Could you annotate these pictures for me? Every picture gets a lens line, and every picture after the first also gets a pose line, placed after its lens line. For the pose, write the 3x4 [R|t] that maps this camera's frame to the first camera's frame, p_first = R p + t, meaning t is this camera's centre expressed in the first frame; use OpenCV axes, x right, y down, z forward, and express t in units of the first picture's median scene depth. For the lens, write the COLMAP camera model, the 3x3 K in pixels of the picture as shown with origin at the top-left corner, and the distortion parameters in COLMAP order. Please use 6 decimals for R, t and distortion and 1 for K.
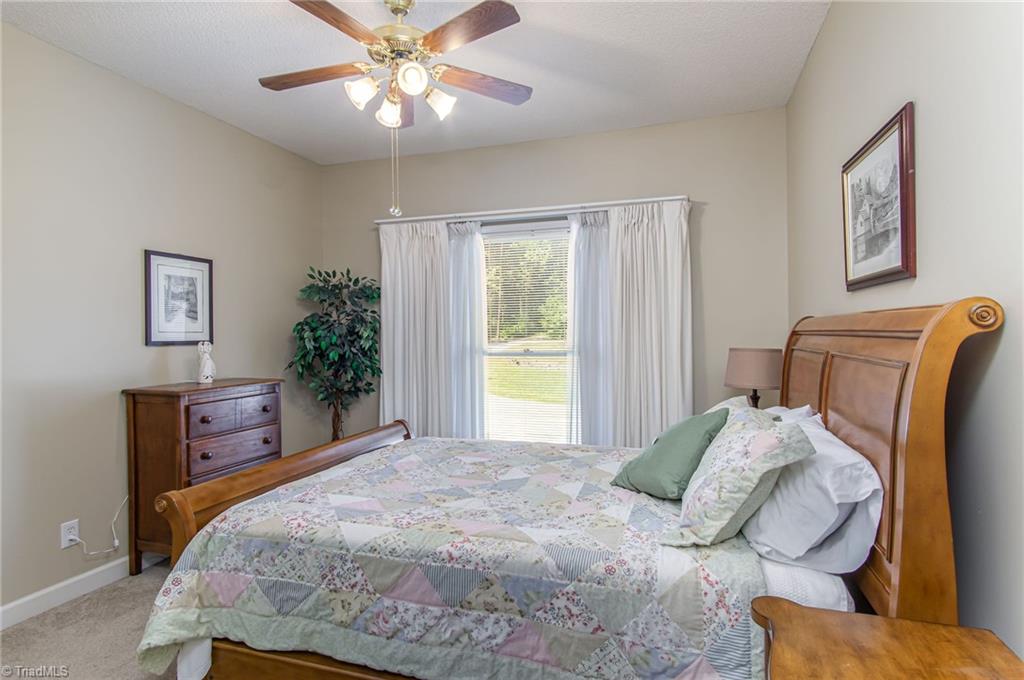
lens RADIAL K [[543.5, 0, 515.3], [0, 543.5, 336.9], [0, 0, 1]] dist [0.004268, 0.001681]
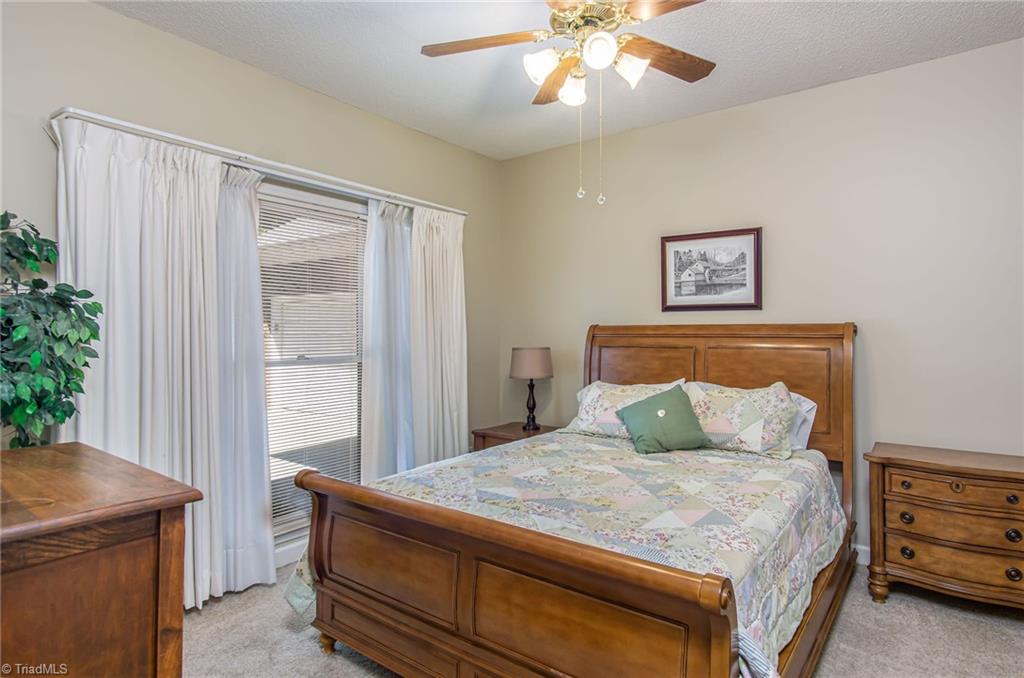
lens RADIAL K [[546.8, 0, 514.9], [0, 546.8, 336.7], [0, 0, 1]] dist [0.001508, 0.001654]
pose [[0.334891, -0.002288, 0.942254, -1.160501], [0.003167, 0.999994, 0.001302, -0.007753], [-0.942252, 0.002548, 0.334896, 0.867931]]
